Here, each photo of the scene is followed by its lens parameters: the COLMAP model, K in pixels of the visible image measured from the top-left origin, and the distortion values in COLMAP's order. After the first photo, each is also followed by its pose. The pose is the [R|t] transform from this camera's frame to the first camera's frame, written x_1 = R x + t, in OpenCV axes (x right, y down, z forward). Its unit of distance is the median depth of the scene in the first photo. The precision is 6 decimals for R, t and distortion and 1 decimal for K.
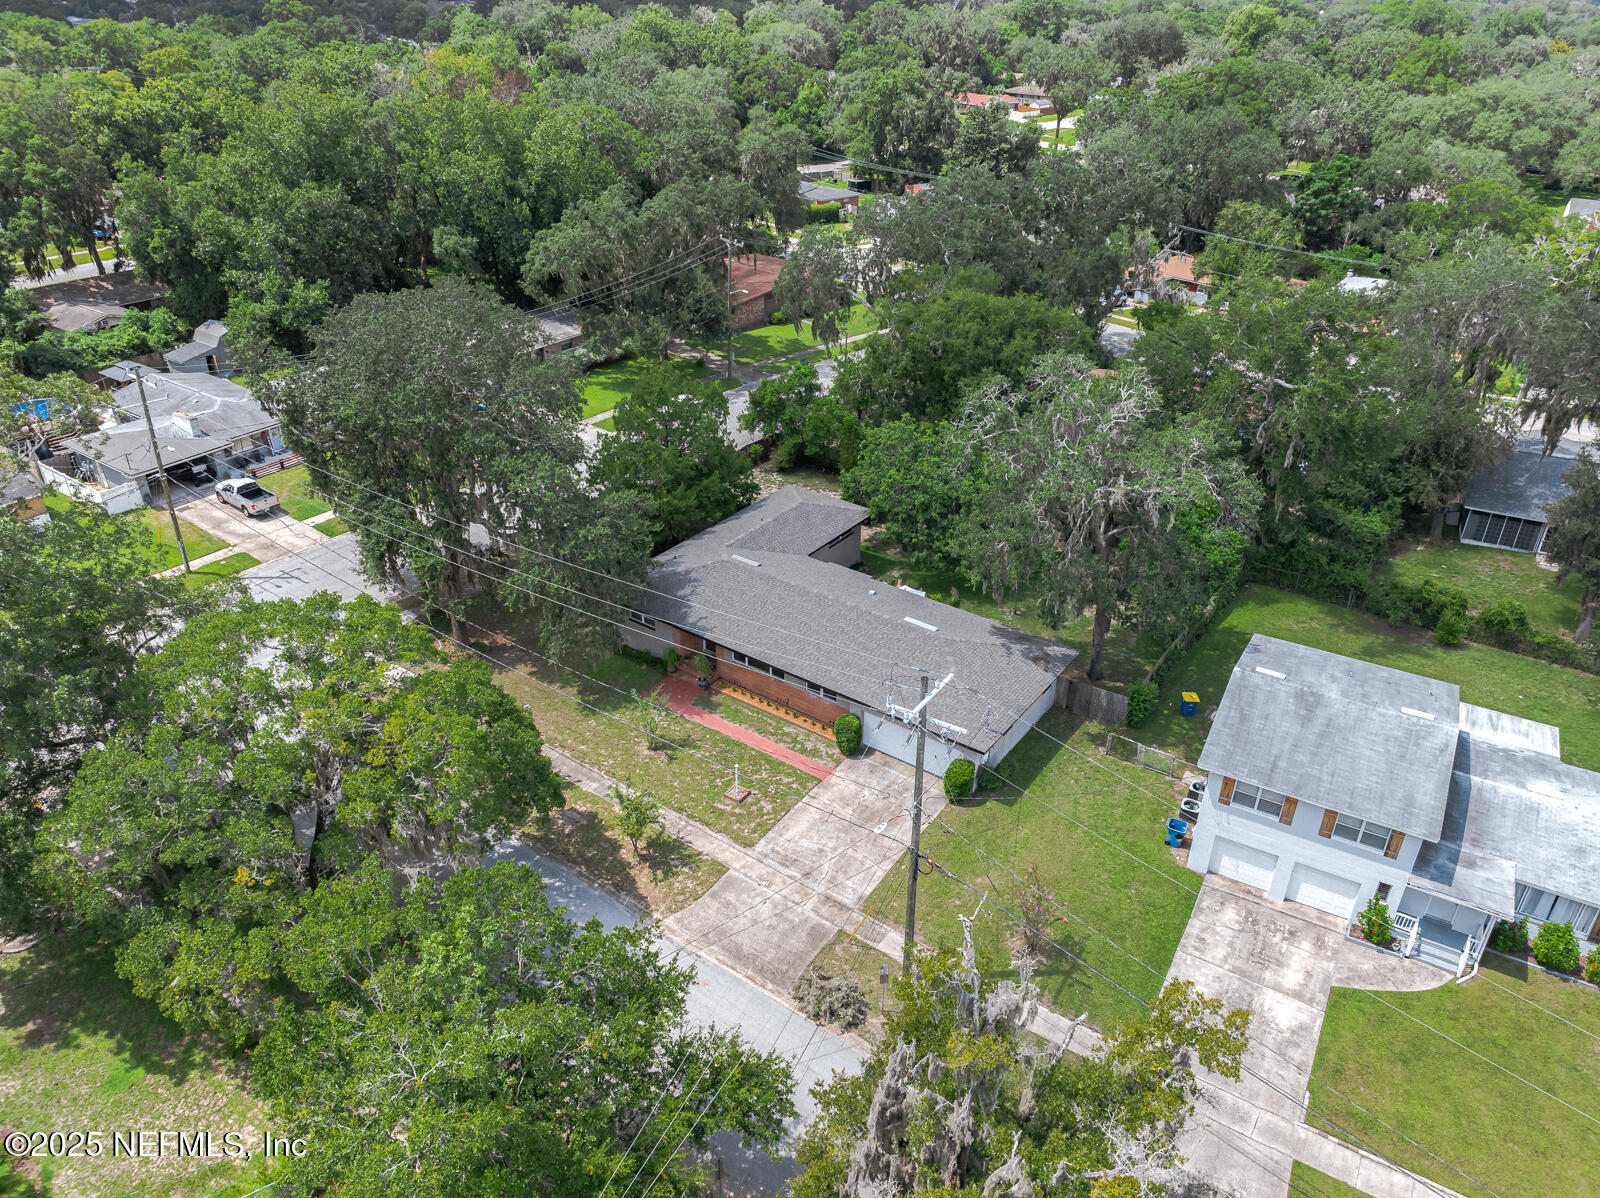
lens RADIAL K [[1118.7, 0, 802.7], [0, 1118.7, 577.7], [0, 0, 1]] dist [-0.036392, 0.022016]
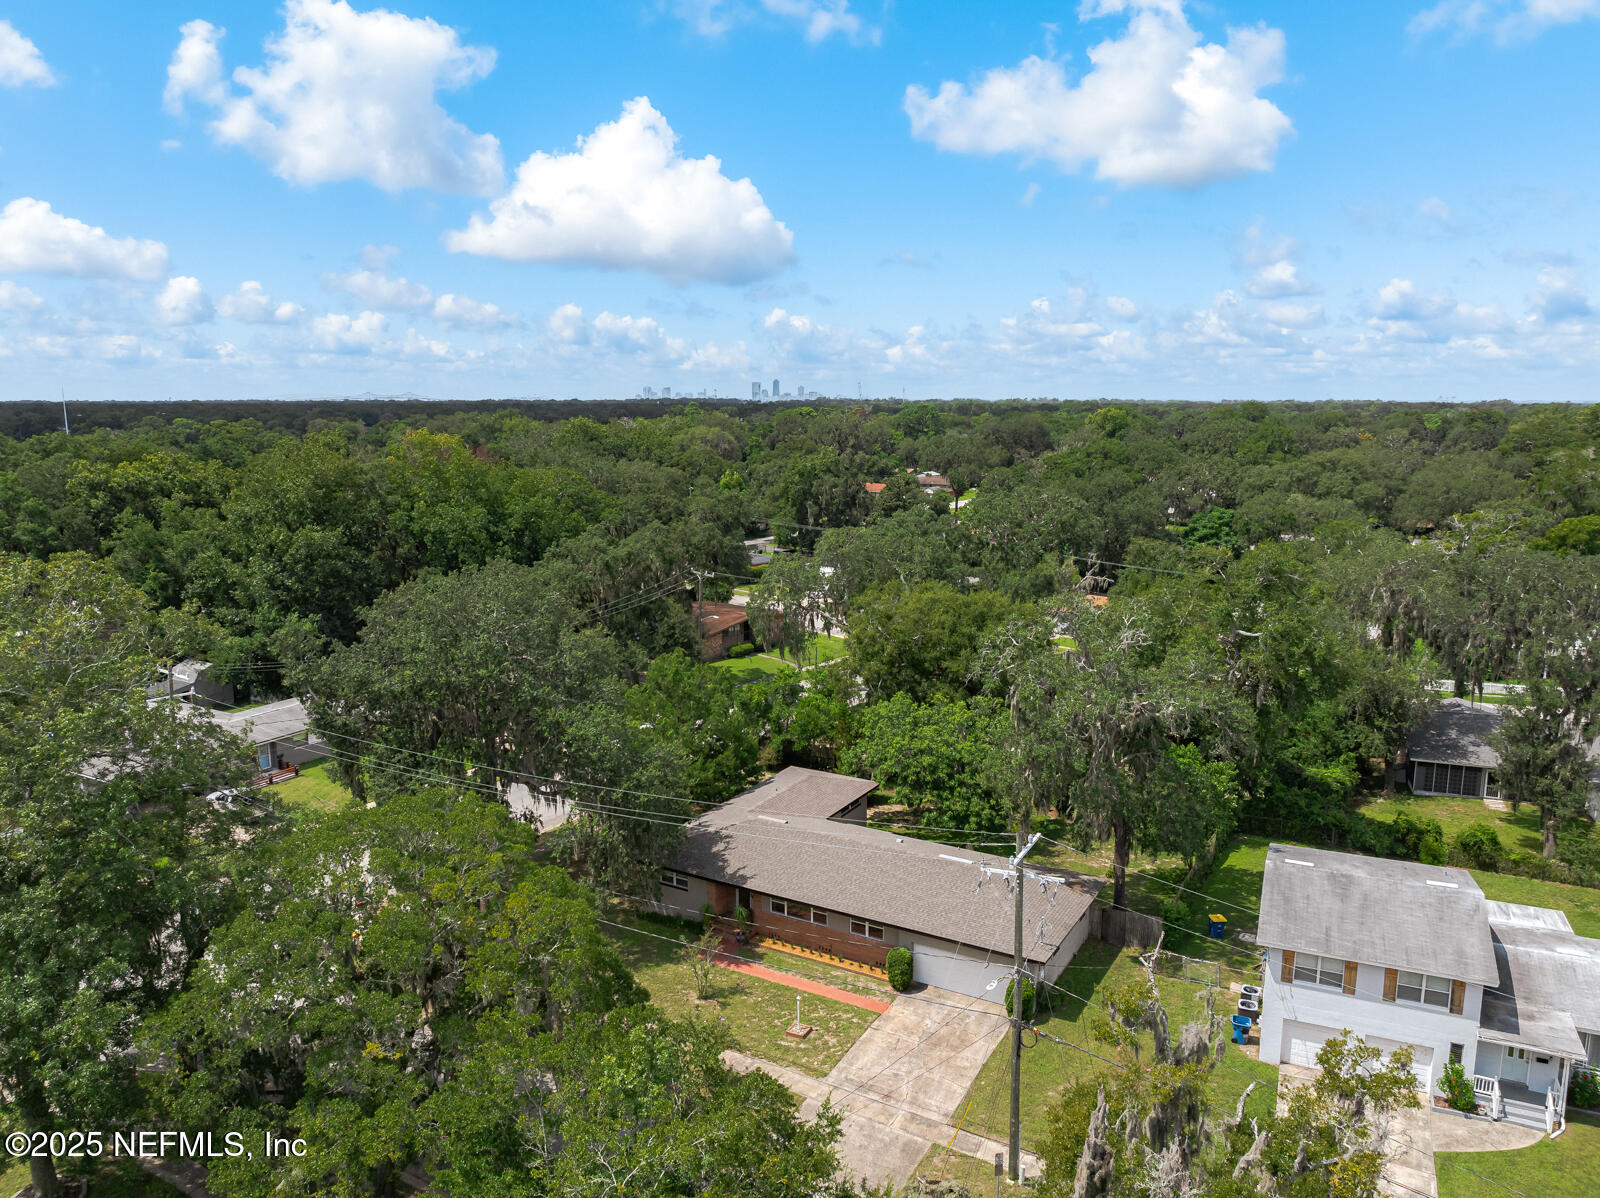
lens RADIAL K [[1118.7, 0, 802.7], [0, 1118.7, 577.7], [0, 0, 1]] dist [-0.036392, 0.022016]
pose [[0.995618, -0.026644, 0.089641, -0.121983], [0.055190, 0.941235, -0.333211, 0.133171], [-0.075495, 0.336698, 0.938581, -0.050172]]
